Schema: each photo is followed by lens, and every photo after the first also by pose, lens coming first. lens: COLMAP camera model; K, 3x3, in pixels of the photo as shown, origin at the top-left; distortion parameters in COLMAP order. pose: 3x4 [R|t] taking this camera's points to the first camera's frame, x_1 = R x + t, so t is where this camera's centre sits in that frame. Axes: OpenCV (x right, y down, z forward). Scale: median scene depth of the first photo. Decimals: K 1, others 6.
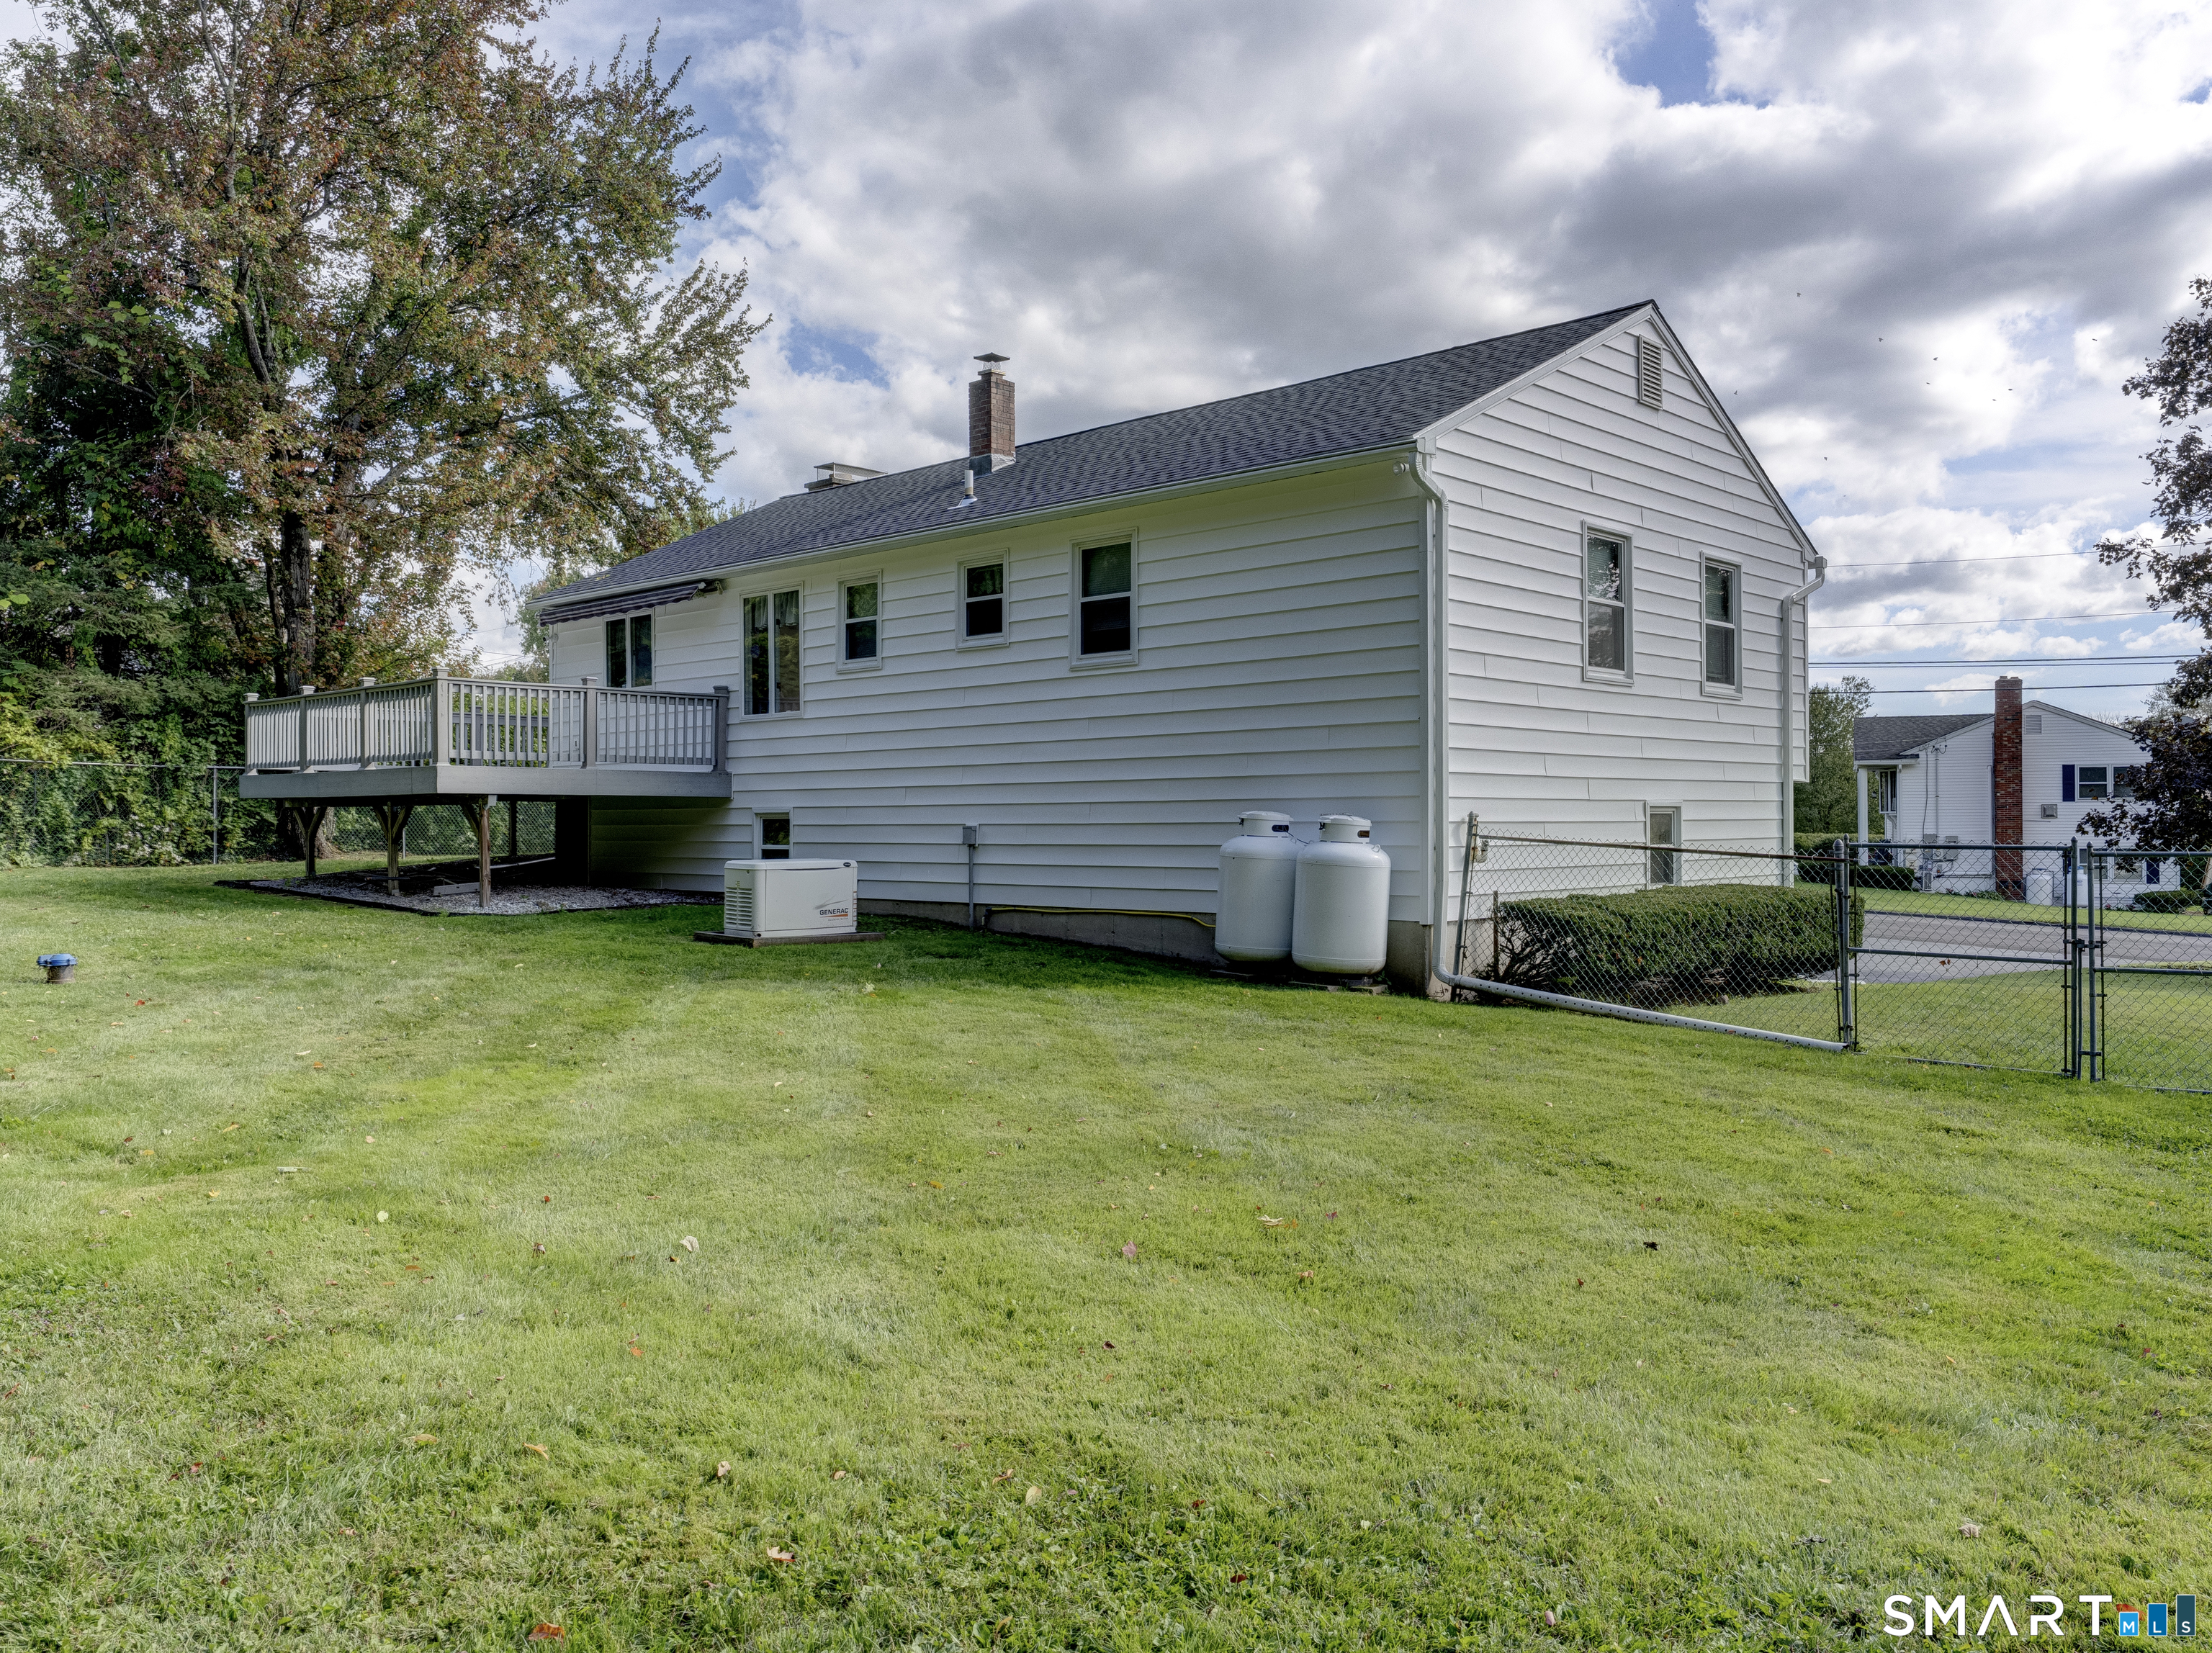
lens RADIAL K [[1714.5, 0, 1106.0], [0, 1714.5, 826.5], [0, 0, 1]] dist [0.004370, 0.001984]
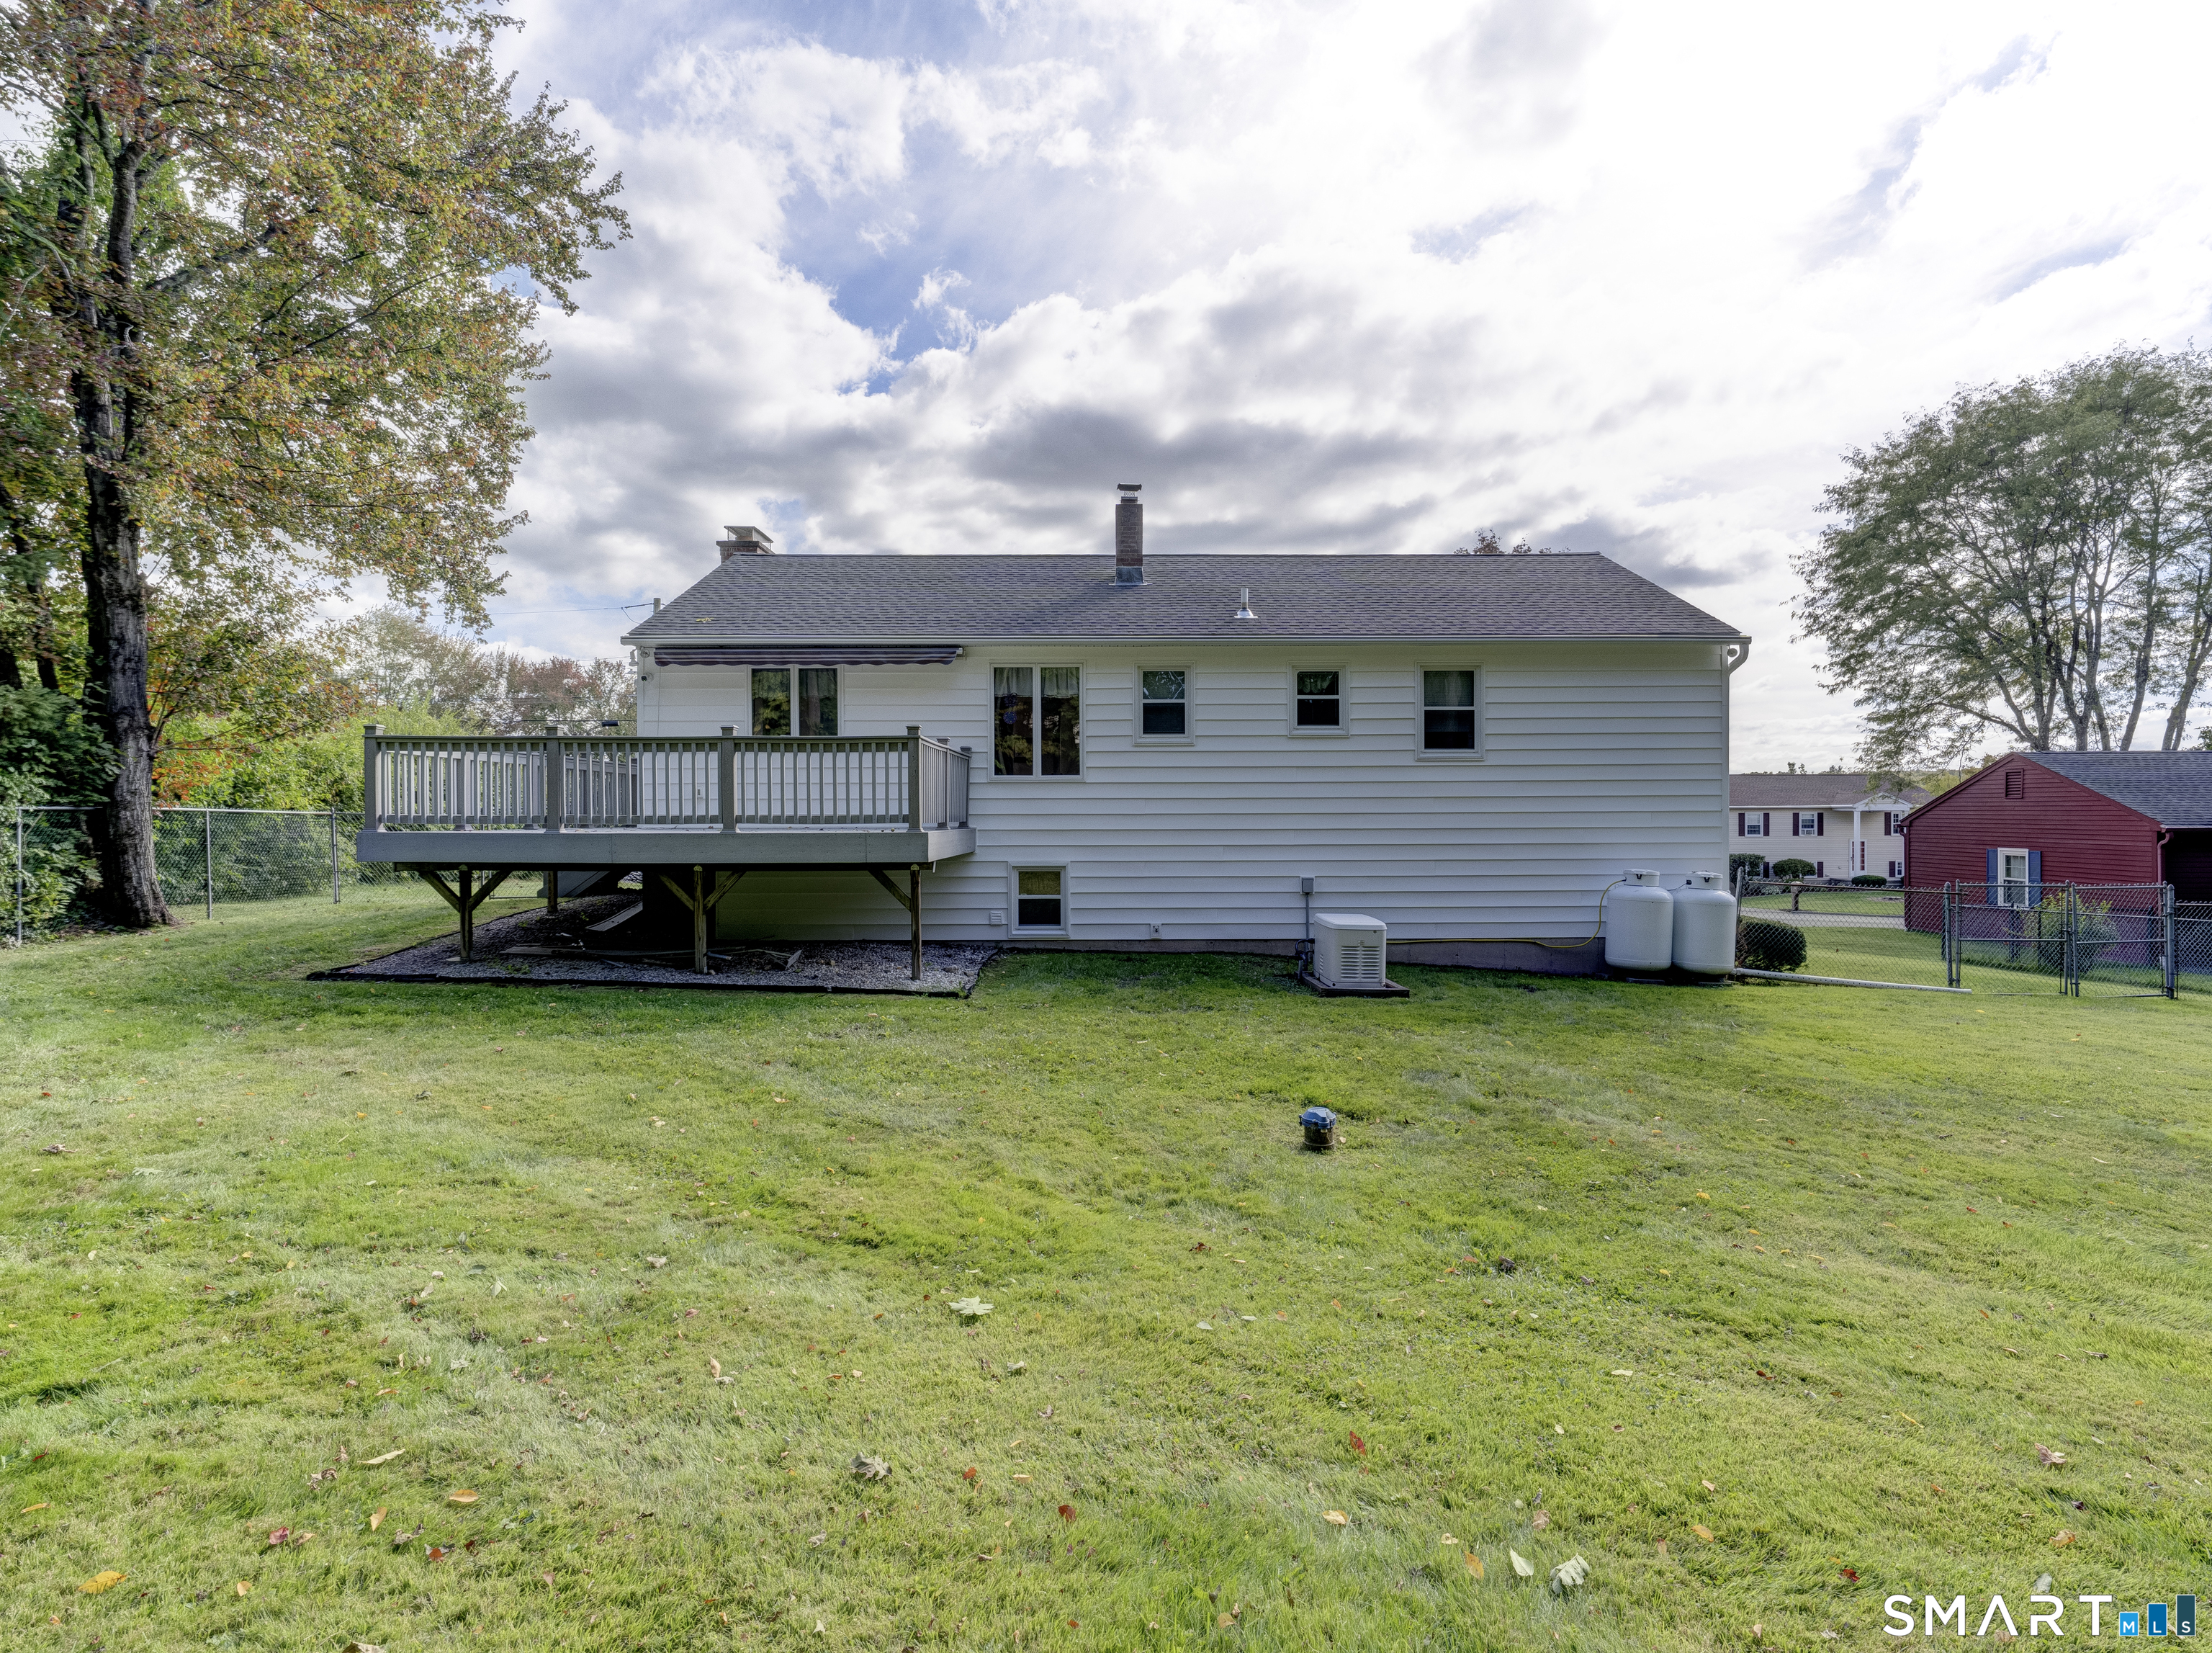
lens RADIAL K [[1119.5, 0, 1106.0], [0, 1119.5, 826.5], [0, 0, 1]] dist [-0.016195, 0.000149]
pose [[0.718670, -0.005667, 0.695328, -0.716882], [0.000369, 0.999970, 0.007769, -0.041987], [-0.695351, -0.005326, 0.718651, 0.489934]]
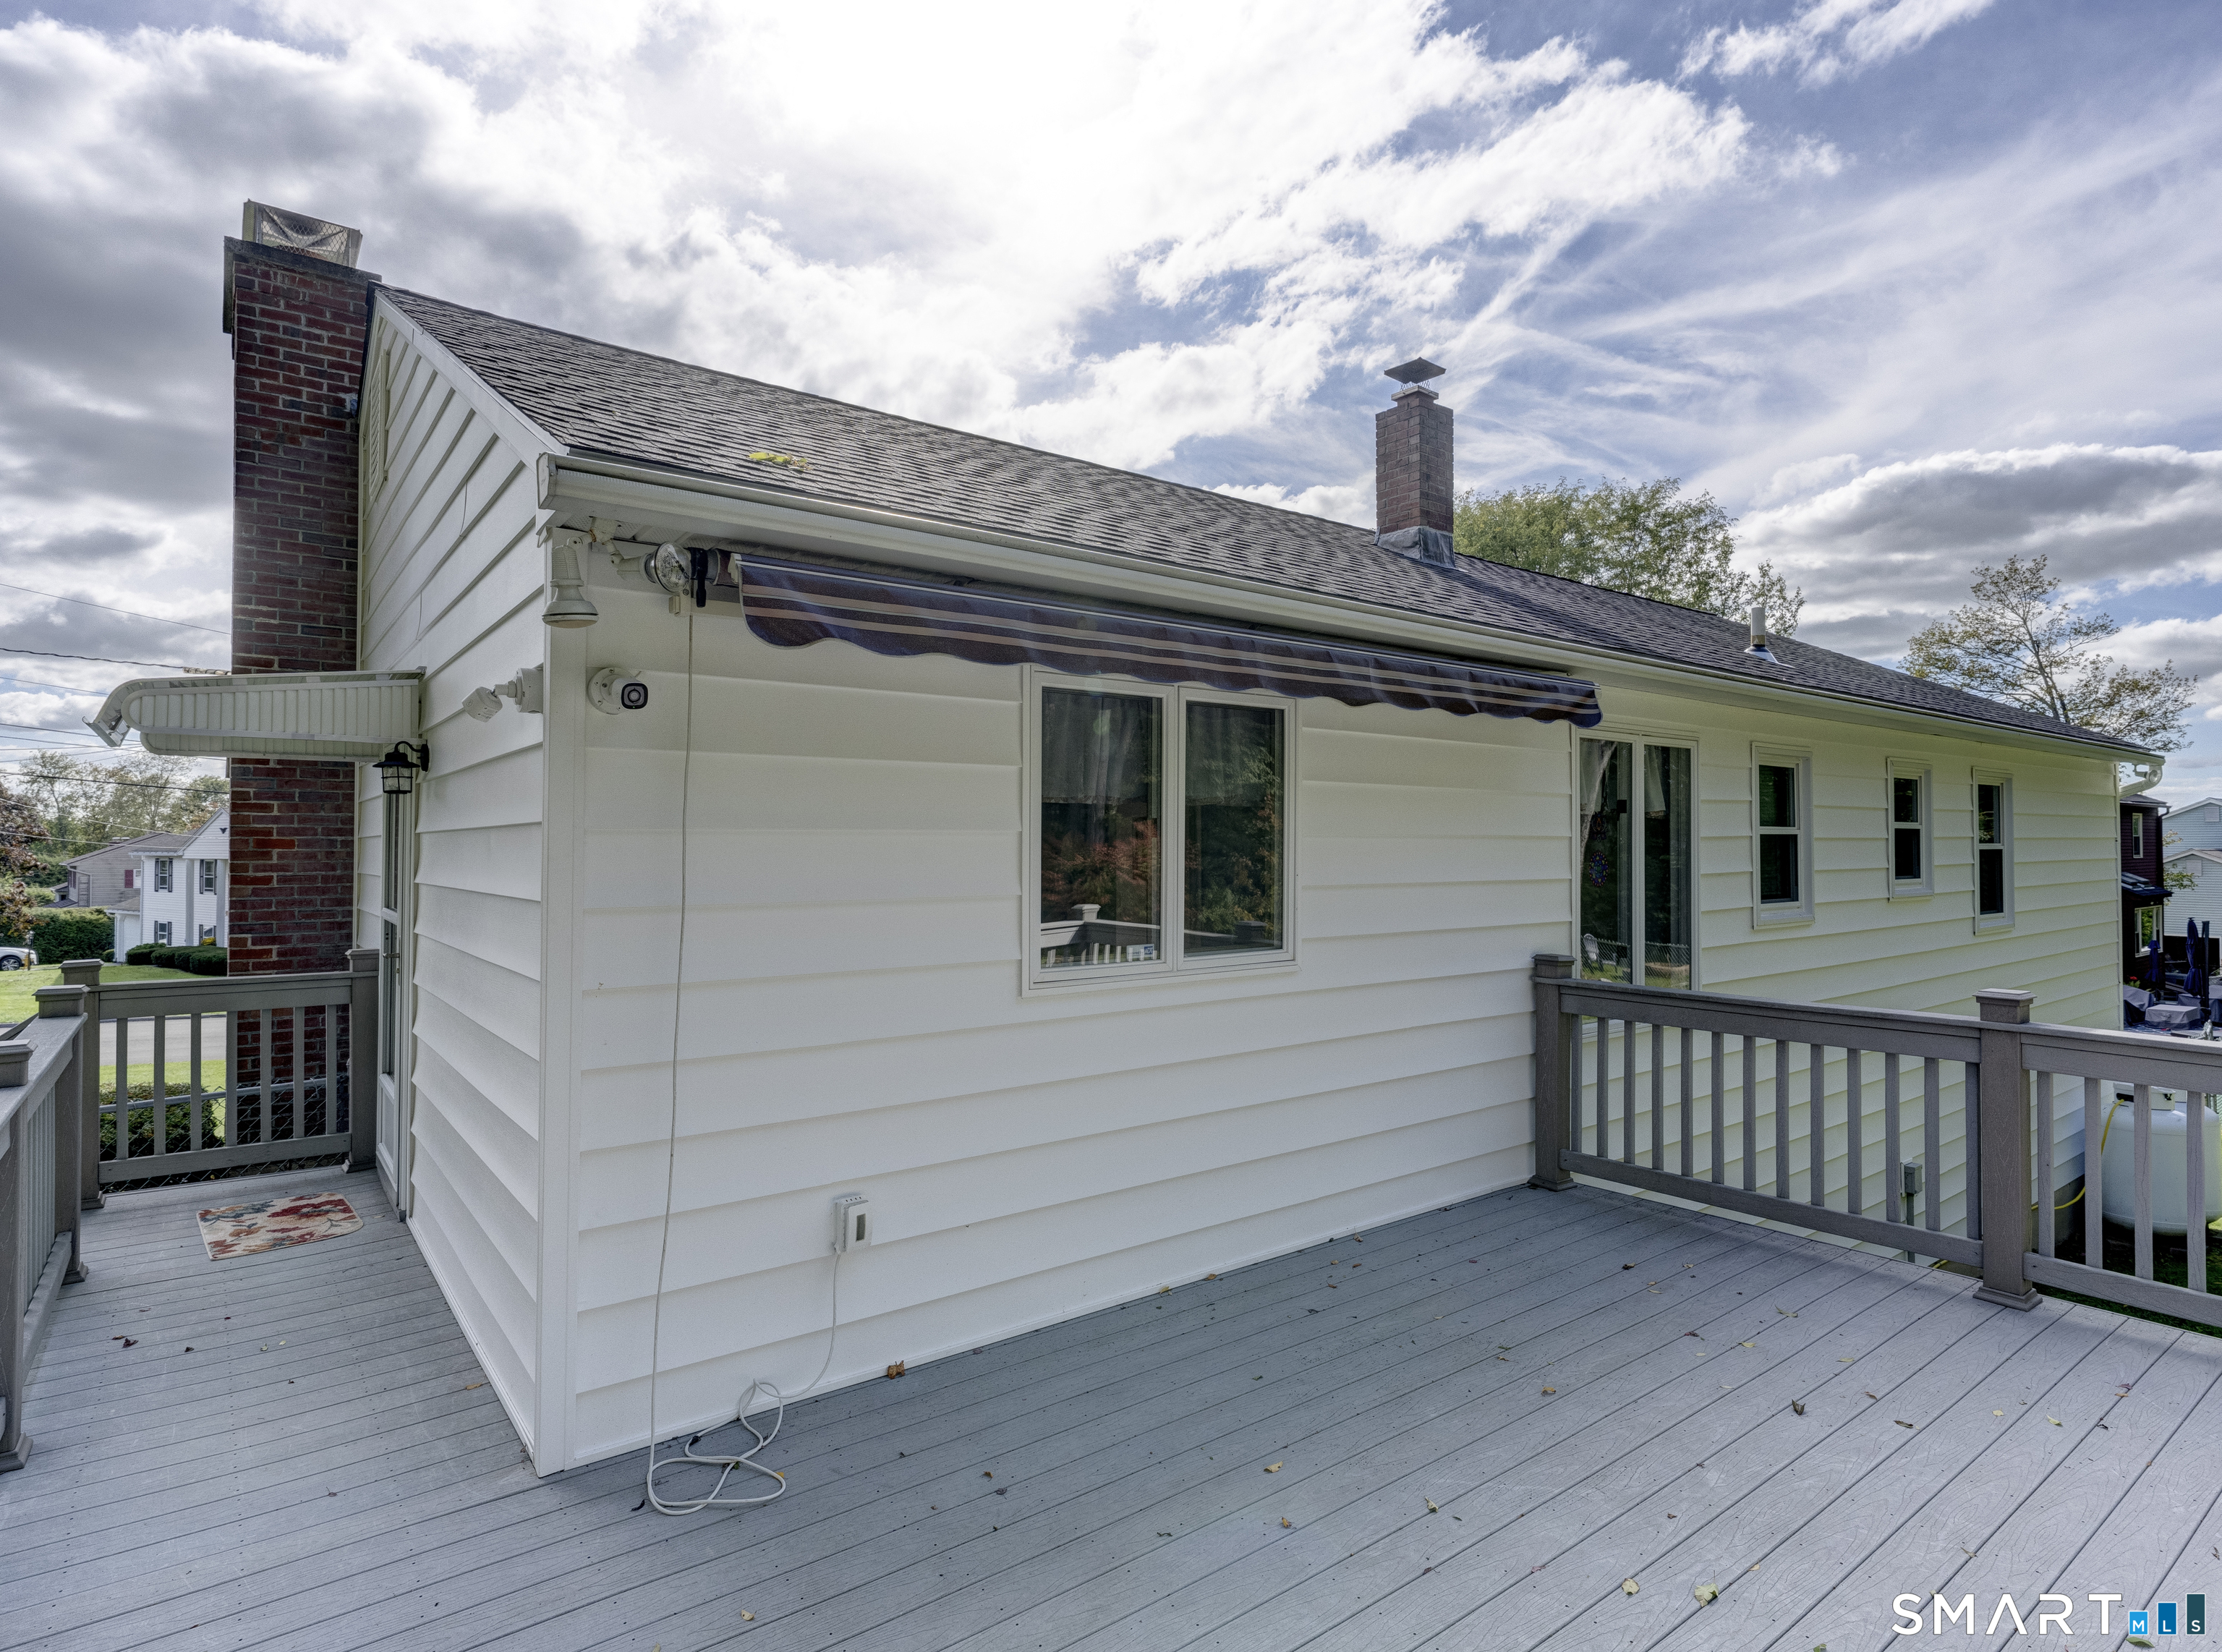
lens RADIAL K [[1187.0, 0, 1111.0], [0, 1187.0, 826.0], [0, 0, 1]] dist [0.000722, 0.000031]
pose [[0.158171, 0.021808, 0.987171, -0.556517], [0.001481, 0.999750, -0.022323, -0.116697], [-0.987411, 0.004993, 0.158100, 1.173355]]
